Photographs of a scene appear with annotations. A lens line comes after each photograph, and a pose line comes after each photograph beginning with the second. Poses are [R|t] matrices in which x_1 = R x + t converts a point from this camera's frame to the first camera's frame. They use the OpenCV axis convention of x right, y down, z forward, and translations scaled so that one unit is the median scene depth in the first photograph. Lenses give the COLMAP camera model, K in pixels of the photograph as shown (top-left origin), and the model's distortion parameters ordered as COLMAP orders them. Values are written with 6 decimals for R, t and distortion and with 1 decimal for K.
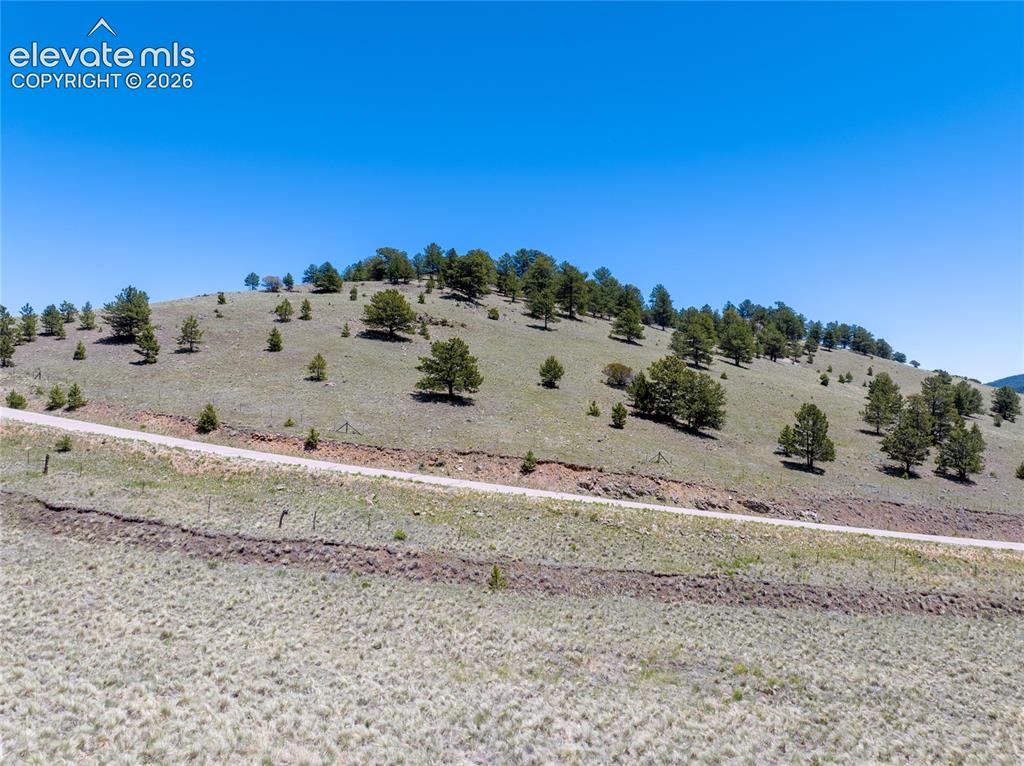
lens RADIAL K [[727.3, 0, 521.2], [0, 727.3, 377.3], [0, 0, 1]] dist [-0.048767, 0.025369]
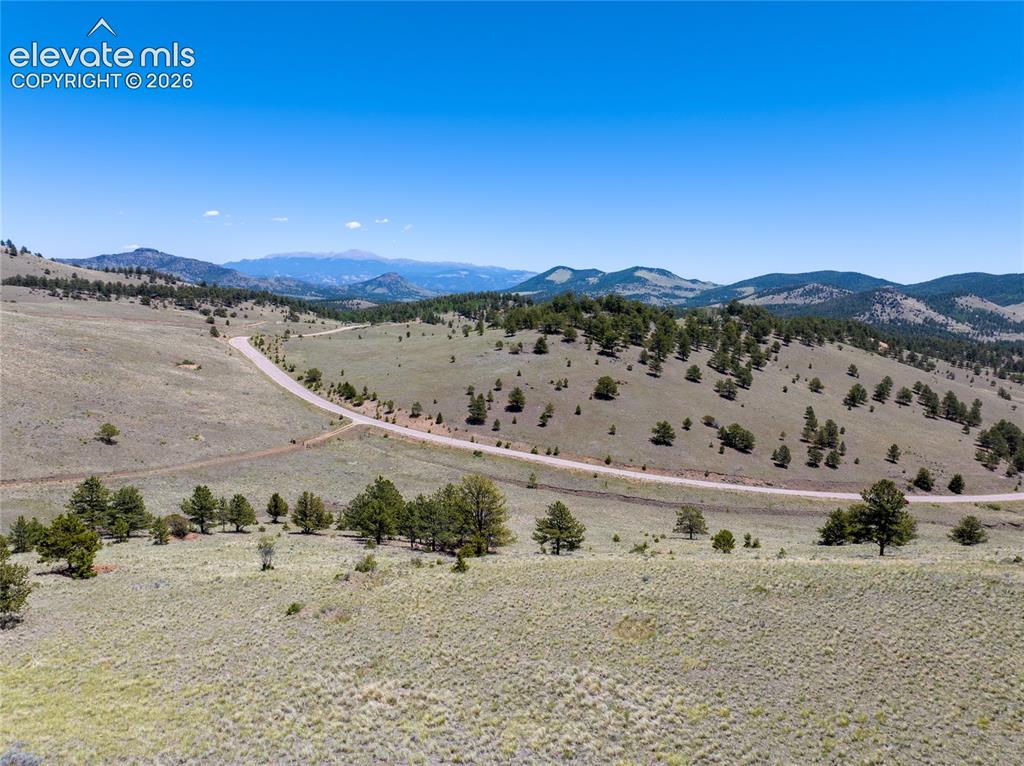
lens RADIAL K [[727.3, 0, 519.3], [0, 727.3, 372.8], [0, 0, 1]] dist [-0.048767, 0.025369]
pose [[0.997981, -0.002588, 0.063462, -0.892435], [-0.006933, 0.988760, 0.149354, -0.703124], [-0.063135, -0.149492, 0.986745, -1.857311]]
